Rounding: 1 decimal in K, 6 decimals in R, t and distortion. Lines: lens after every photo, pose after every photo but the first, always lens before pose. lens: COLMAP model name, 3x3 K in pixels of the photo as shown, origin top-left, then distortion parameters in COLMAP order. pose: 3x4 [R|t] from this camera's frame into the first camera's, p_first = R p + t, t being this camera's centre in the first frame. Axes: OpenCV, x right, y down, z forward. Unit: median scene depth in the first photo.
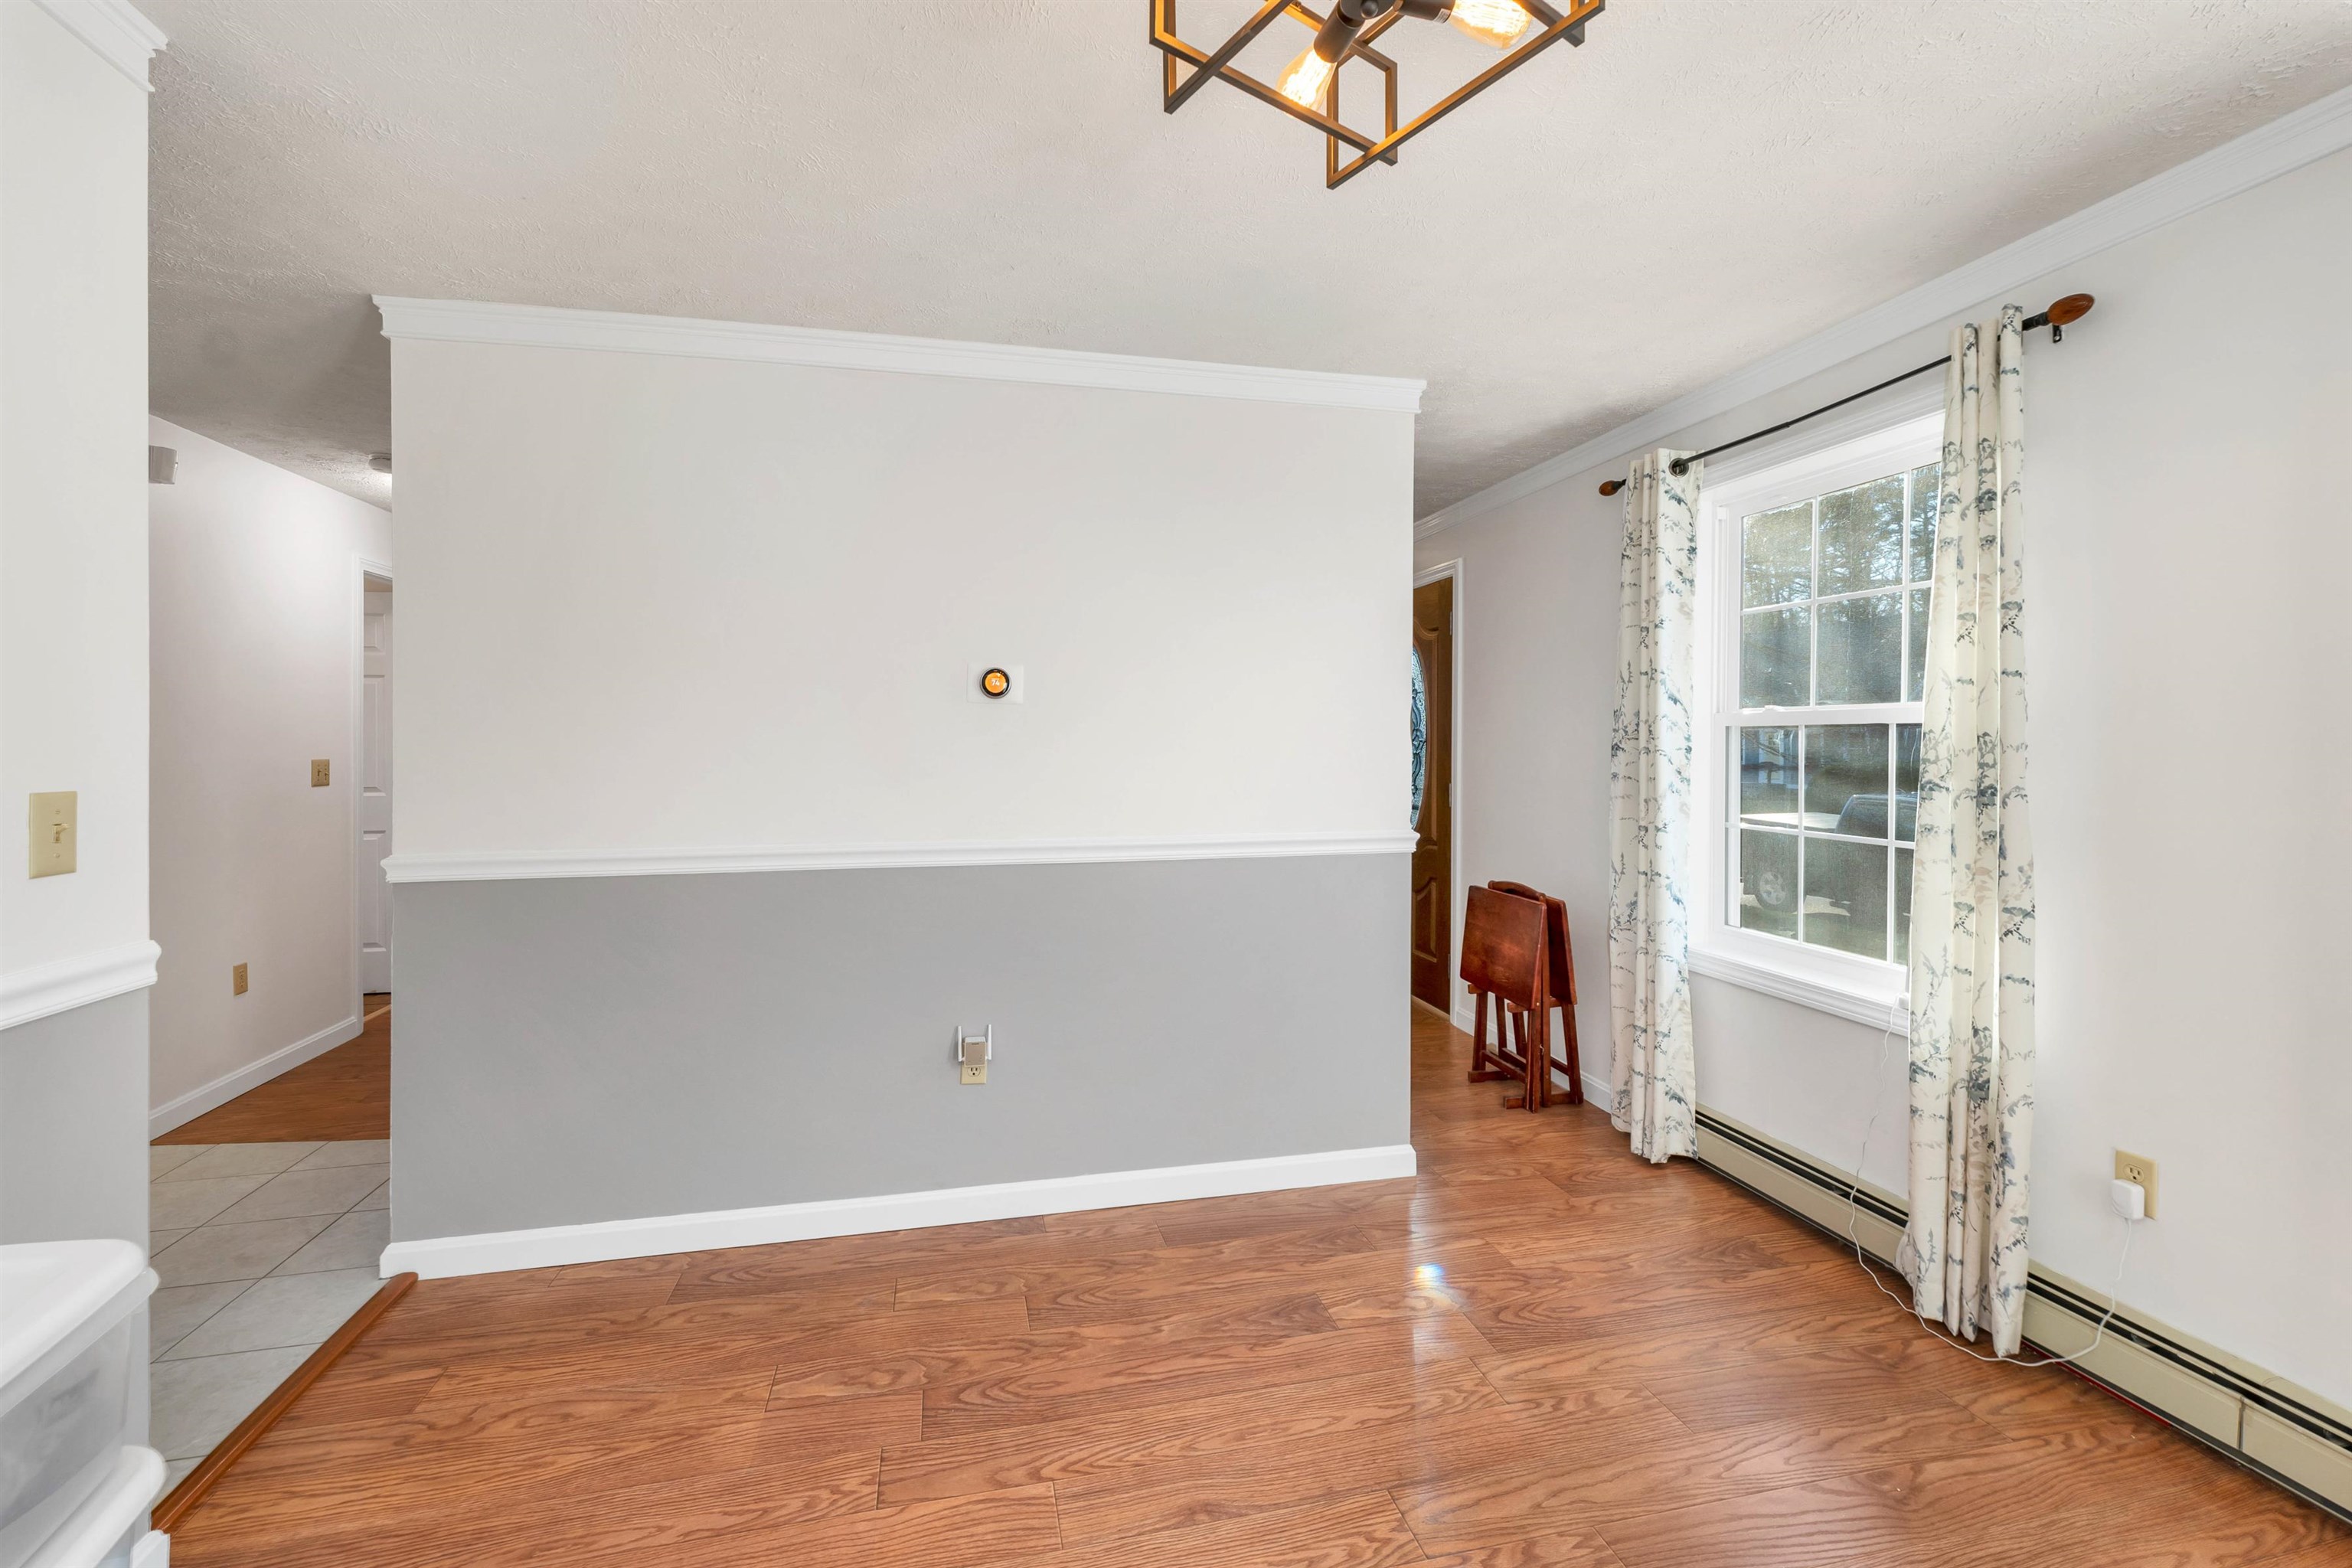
lens RADIAL K [[997.7, 0, 1176.4], [0, 997.7, 746.6], [0, 0, 1]] dist [0.000906, 0.000287]
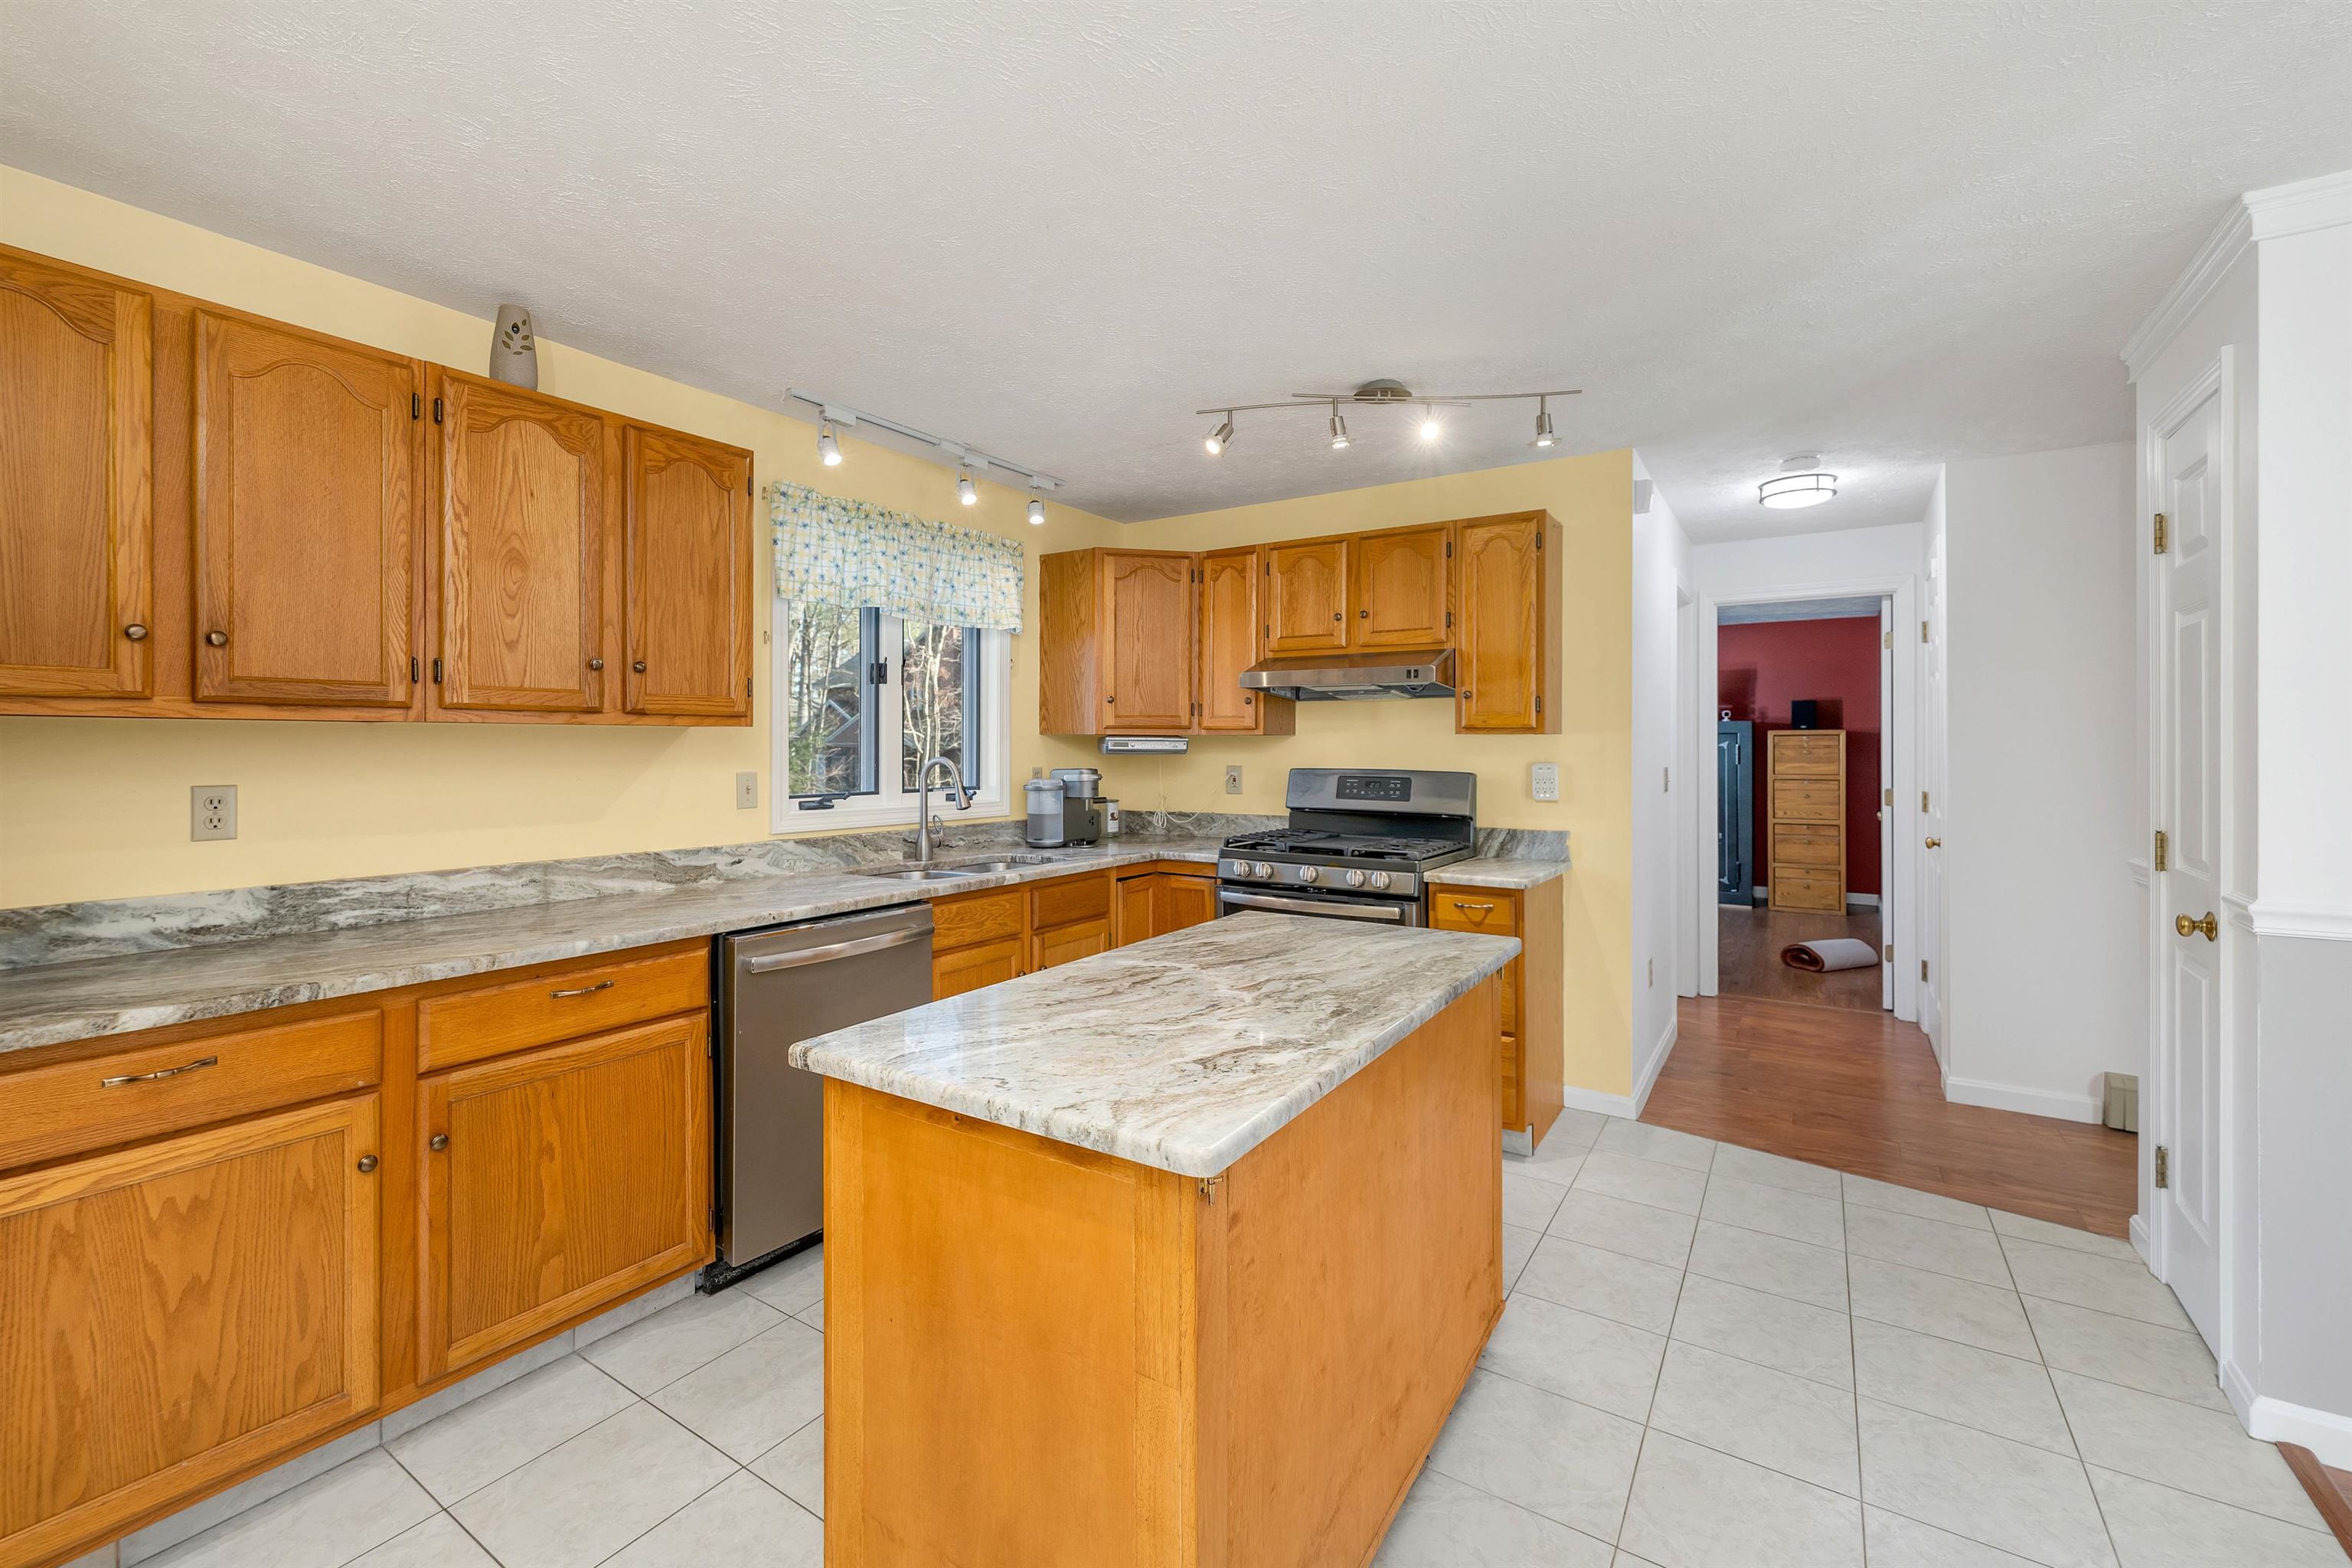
lens RADIAL K [[997.7, 0, 1176.4], [0, 997.7, 746.6], [0, 0, 1]] dist [0.000906, 0.000287]
pose [[0.693489, 0.000896, -0.720467, -0.602396], [-0.003644, 0.999991, -0.002265, -0.004843], [0.720458, 0.004196, 0.693486, -0.117770]]
